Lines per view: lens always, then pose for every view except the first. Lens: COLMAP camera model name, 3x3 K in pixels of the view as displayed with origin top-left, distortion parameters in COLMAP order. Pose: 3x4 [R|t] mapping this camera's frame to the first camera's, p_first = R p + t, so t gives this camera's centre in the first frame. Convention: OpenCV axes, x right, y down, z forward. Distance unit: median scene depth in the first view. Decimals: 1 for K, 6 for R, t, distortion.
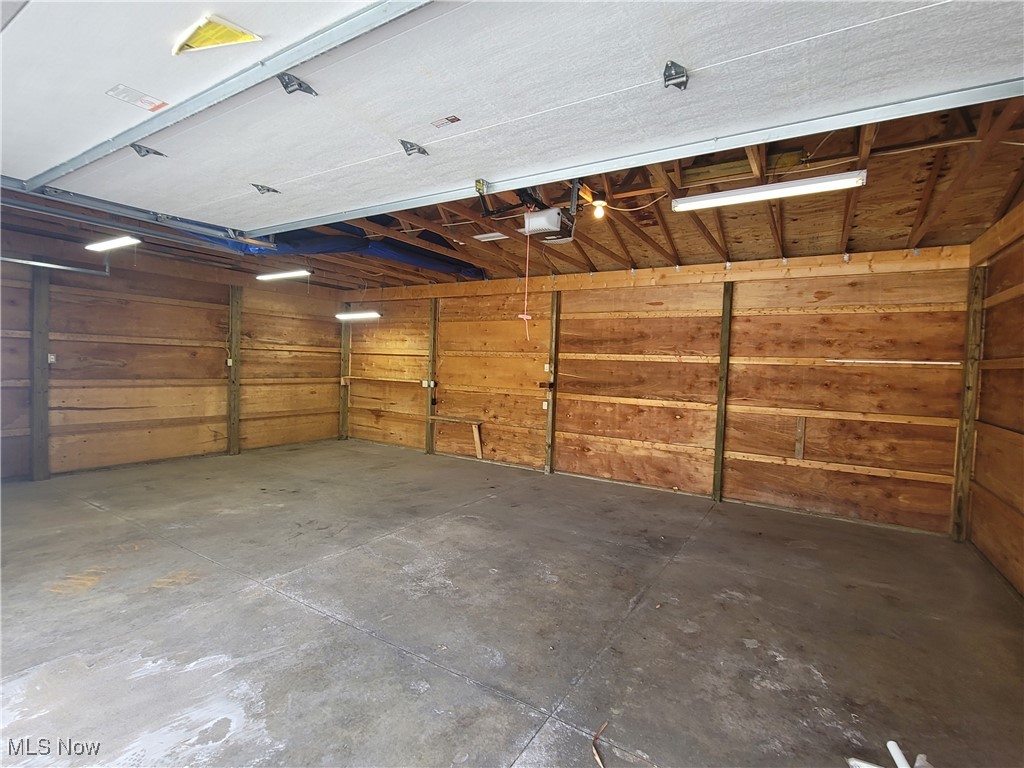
lens RADIAL K [[490.4, 0, 504.6], [0, 490.4, 380.2], [0, 0, 1]] dist [-0.006648, 0.000402]
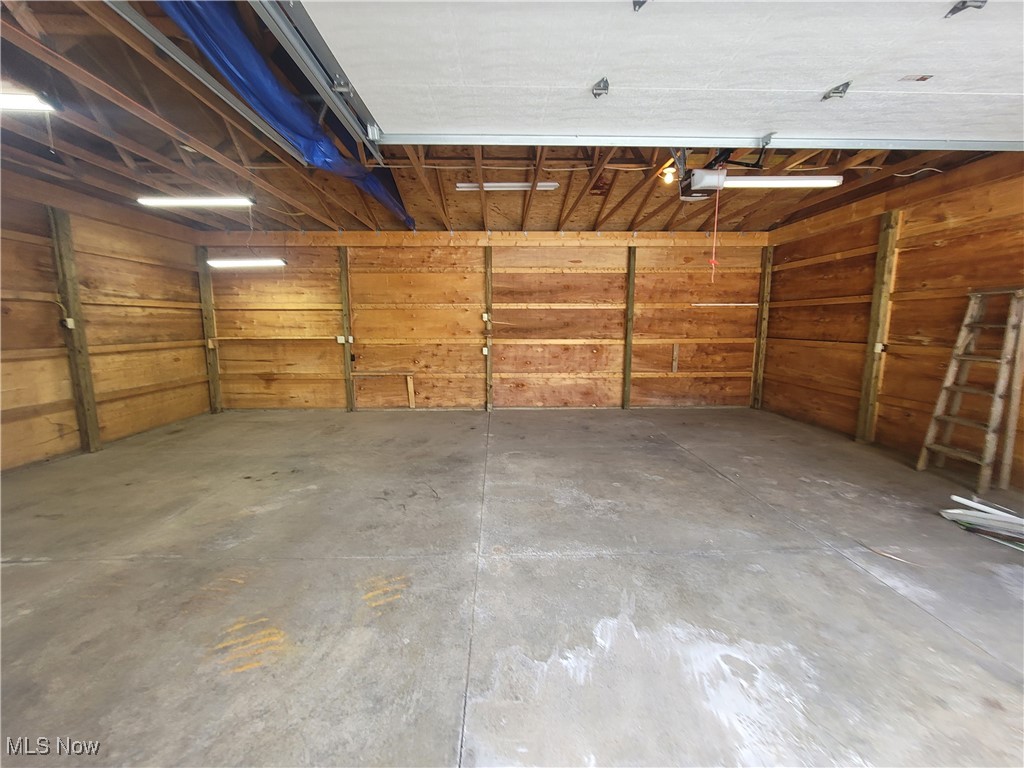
lens RADIAL K [[418.9, 0, 507.6], [0, 418.9, 382.2], [0, 0, 1]] dist [-0.004387, 0.000198]
pose [[0.834110, -0.112168, 0.540074, -0.459776], [0.050076, 0.990461, 0.128369, 0.001768], [-0.549321, -0.080030, 0.831770, 0.197182]]
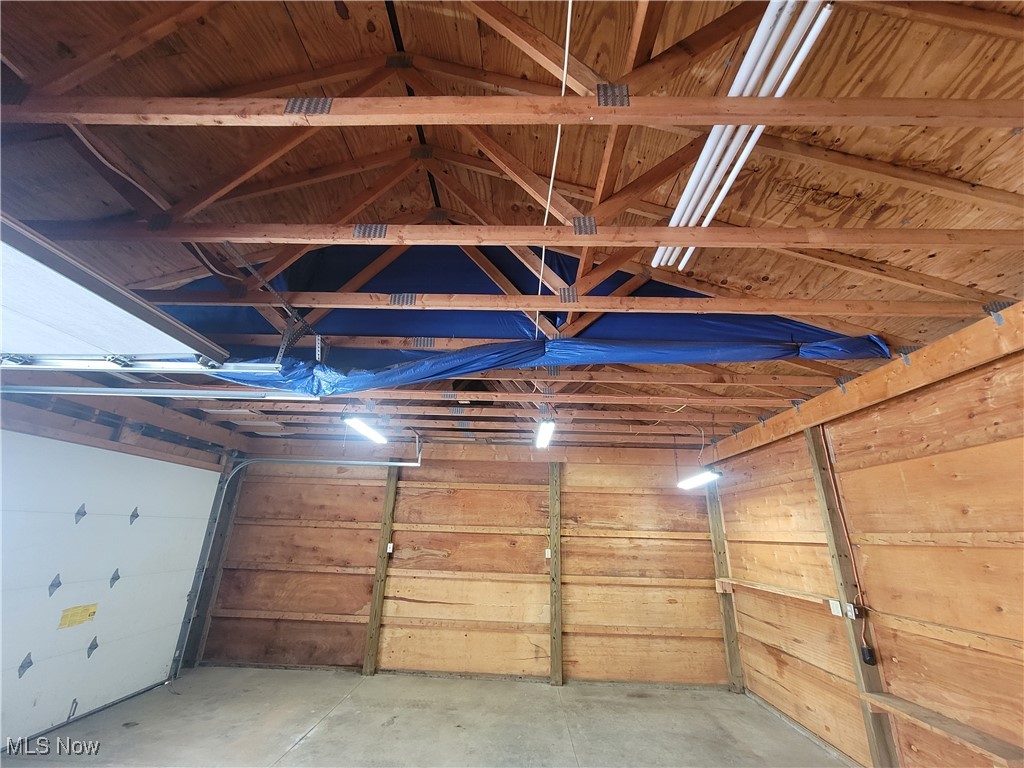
lens RADIAL K [[418.9, 0, 507.6], [0, 418.9, 382.2], [0, 0, 1]] dist [-0.004387, 0.000198]
pose [[0.516354, -0.310656, -0.798042, 0.087003], [-0.040809, 0.921899, -0.385275, -0.034434], [0.855402, 0.231506, 0.463349, 0.663726]]
